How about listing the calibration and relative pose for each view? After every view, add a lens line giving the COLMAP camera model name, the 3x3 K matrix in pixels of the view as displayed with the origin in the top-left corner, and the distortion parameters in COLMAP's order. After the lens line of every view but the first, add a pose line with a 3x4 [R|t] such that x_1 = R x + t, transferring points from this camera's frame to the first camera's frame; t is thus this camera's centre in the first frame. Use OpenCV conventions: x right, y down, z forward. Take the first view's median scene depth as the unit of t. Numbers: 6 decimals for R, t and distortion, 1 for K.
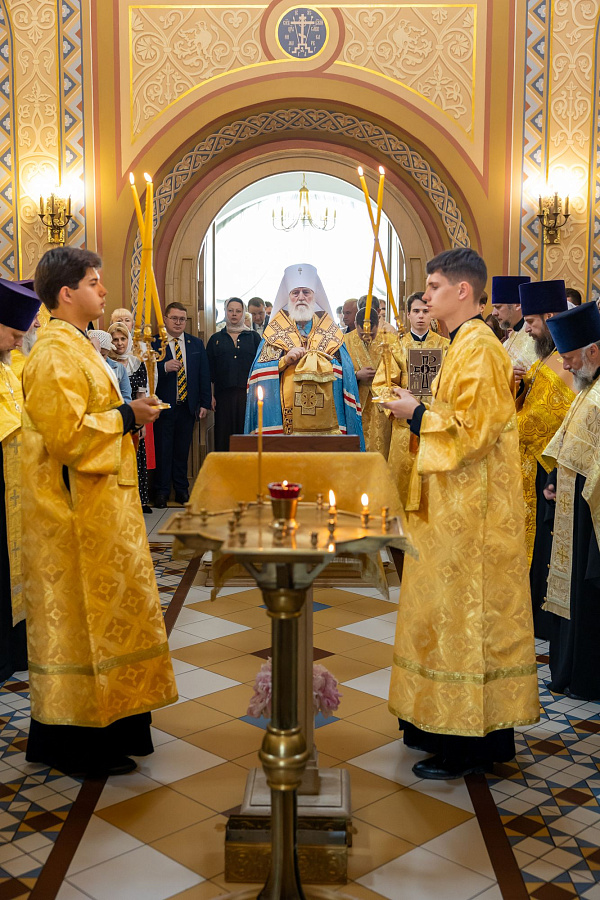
lens RADIAL K [[1178.3, 0, 301.0], [0, 1178.3, 448.8], [0, 0, 1]] dist [-0.003611, 0.000000]
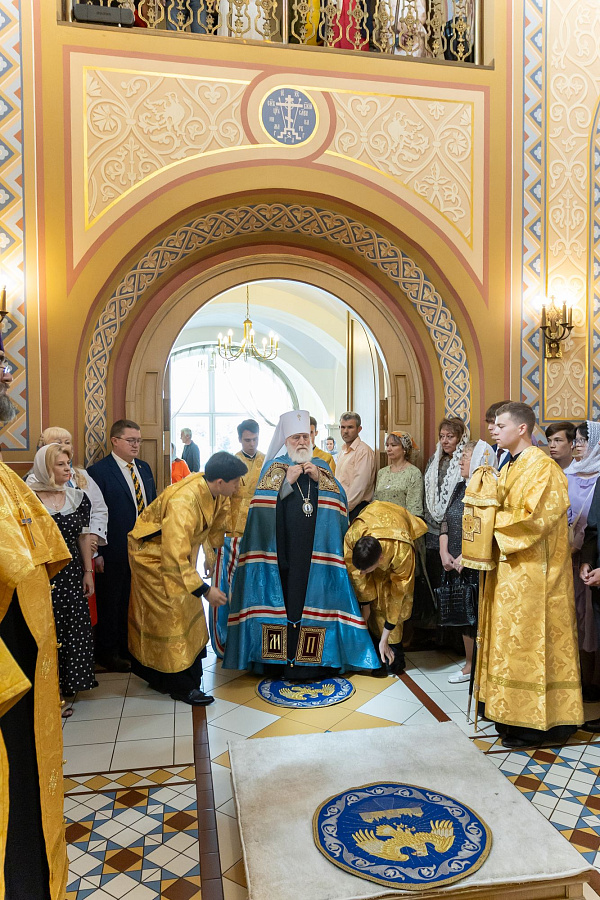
lens RADIAL K [[637.8, 0, 297.9], [0, 637.8, 449.8], [0, 0, 1]] dist [0.022747, -0.020026]
pose [[0.981456, -0.009876, 0.191433, -0.086163], [0.029076, 0.994787, -0.097745, -0.057769], [-0.189469, 0.101498, 0.976627, 0.552959]]
